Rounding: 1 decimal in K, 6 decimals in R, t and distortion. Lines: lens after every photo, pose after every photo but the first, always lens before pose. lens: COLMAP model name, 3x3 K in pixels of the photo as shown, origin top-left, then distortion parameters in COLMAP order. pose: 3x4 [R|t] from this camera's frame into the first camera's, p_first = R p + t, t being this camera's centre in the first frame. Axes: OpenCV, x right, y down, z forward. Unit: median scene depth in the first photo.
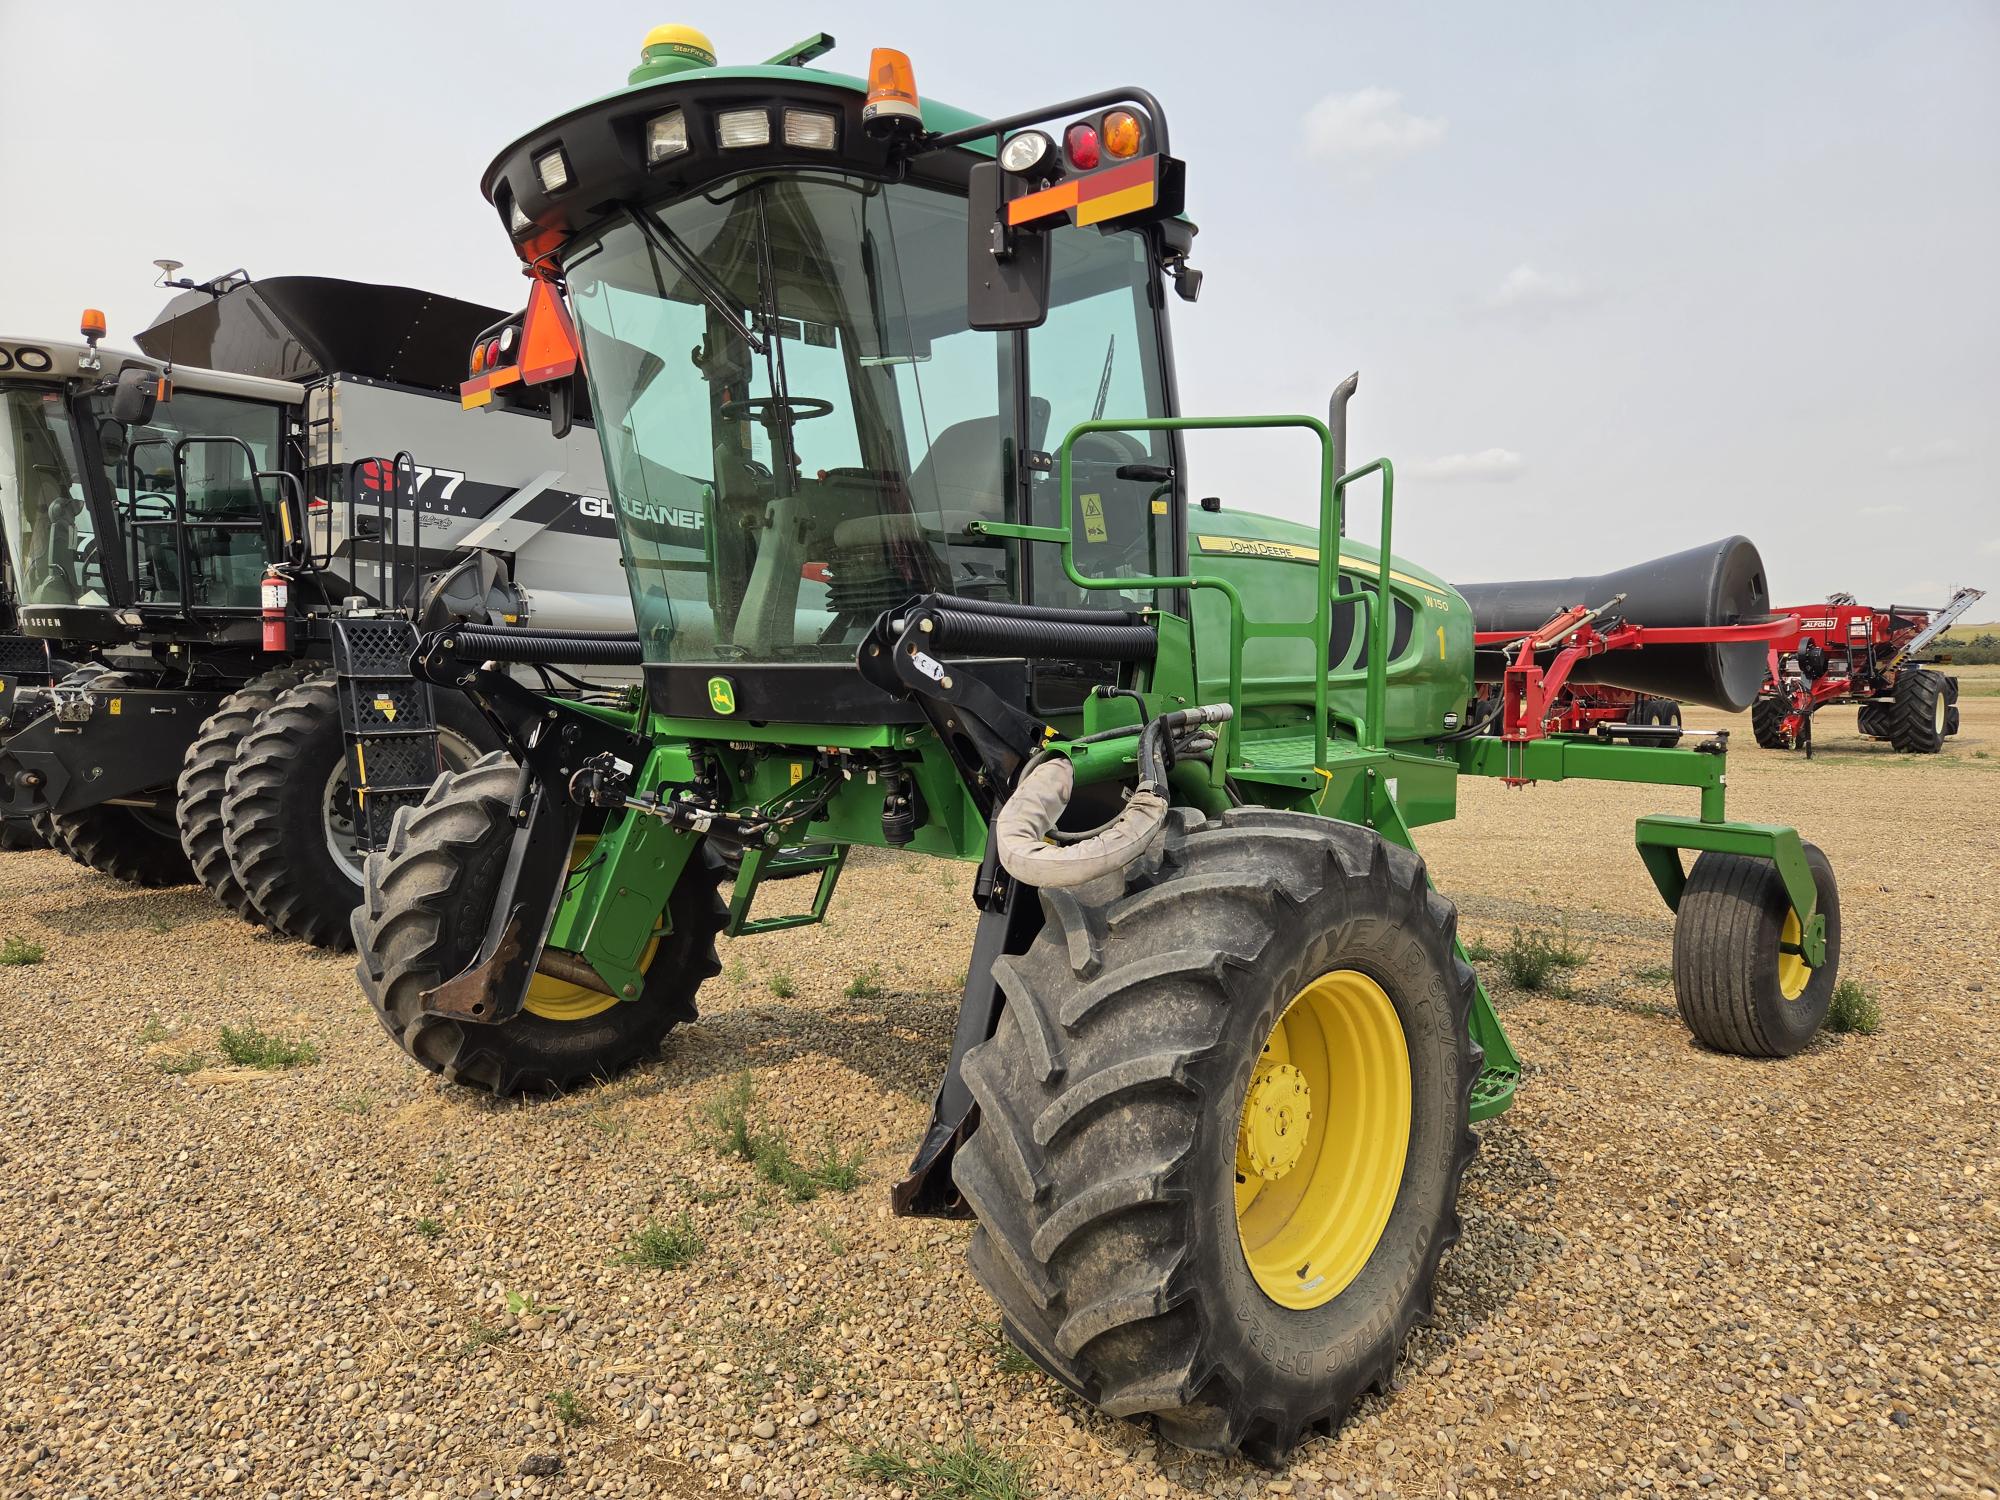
lens RADIAL K [[1346.7, 0, 1000.0], [0, 1346.7, 750.0], [0, 0, 1]] dist [0.041121, -0.002022]
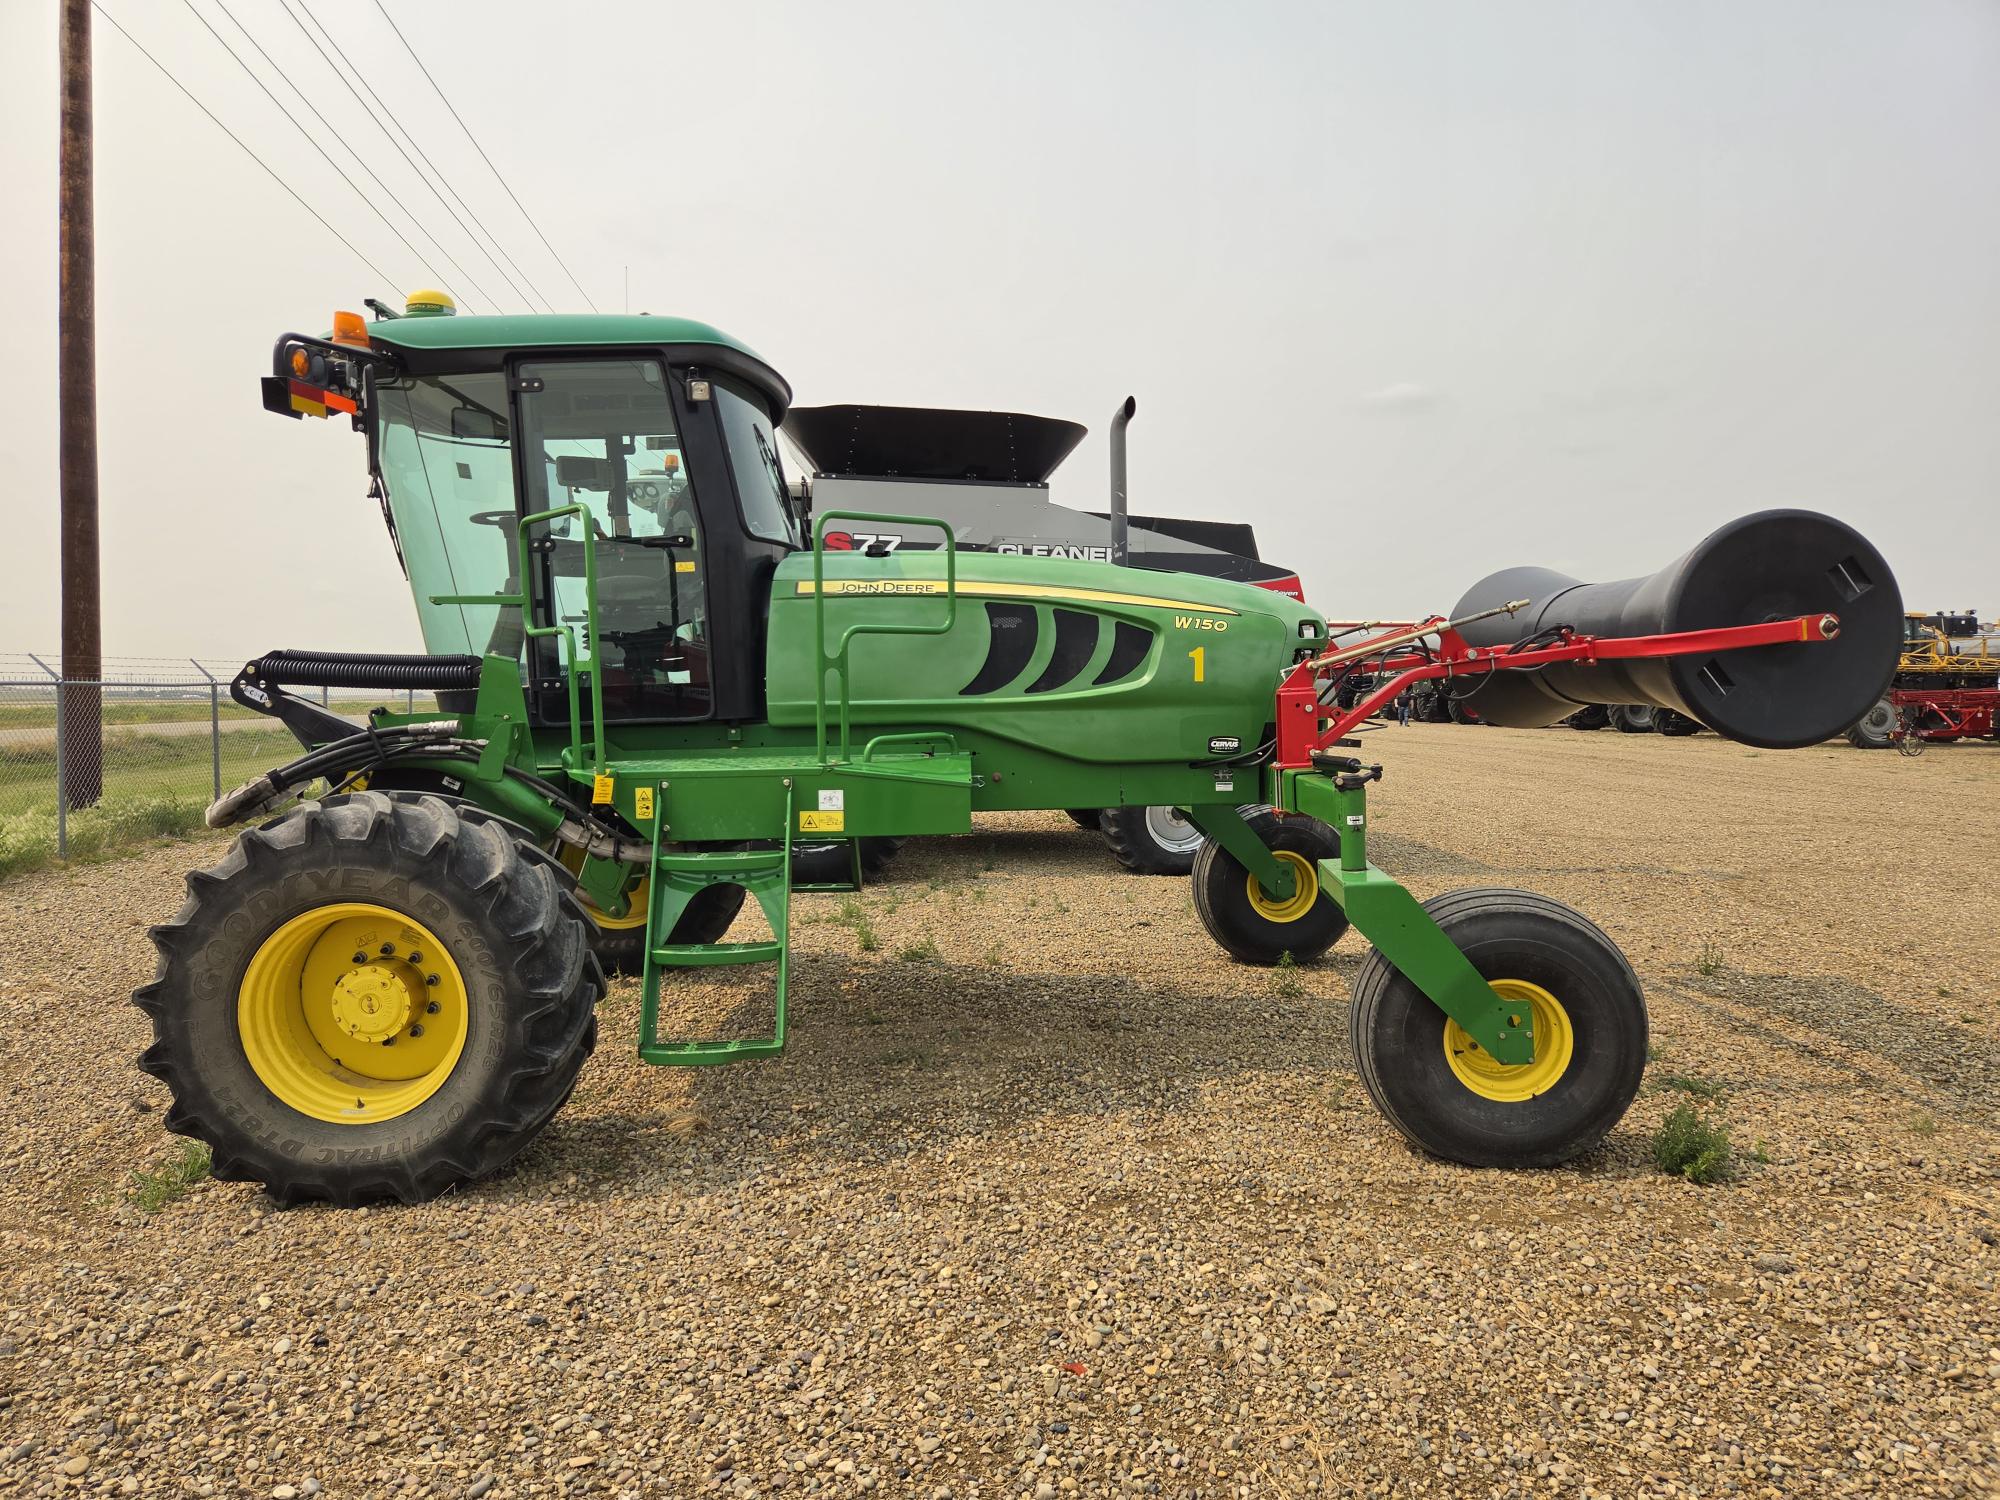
lens RADIAL K [[1346.7, 0, 1000.0], [0, 1346.7, 750.0], [0, 0, 1]] dist [0.041121, -0.002022]
pose [[0.727379, 0.035472, -0.685318, 0.981217], [-0.040974, 0.999126, 0.008226, -0.022904], [0.685011, 0.022097, 0.728197, 0.221095]]
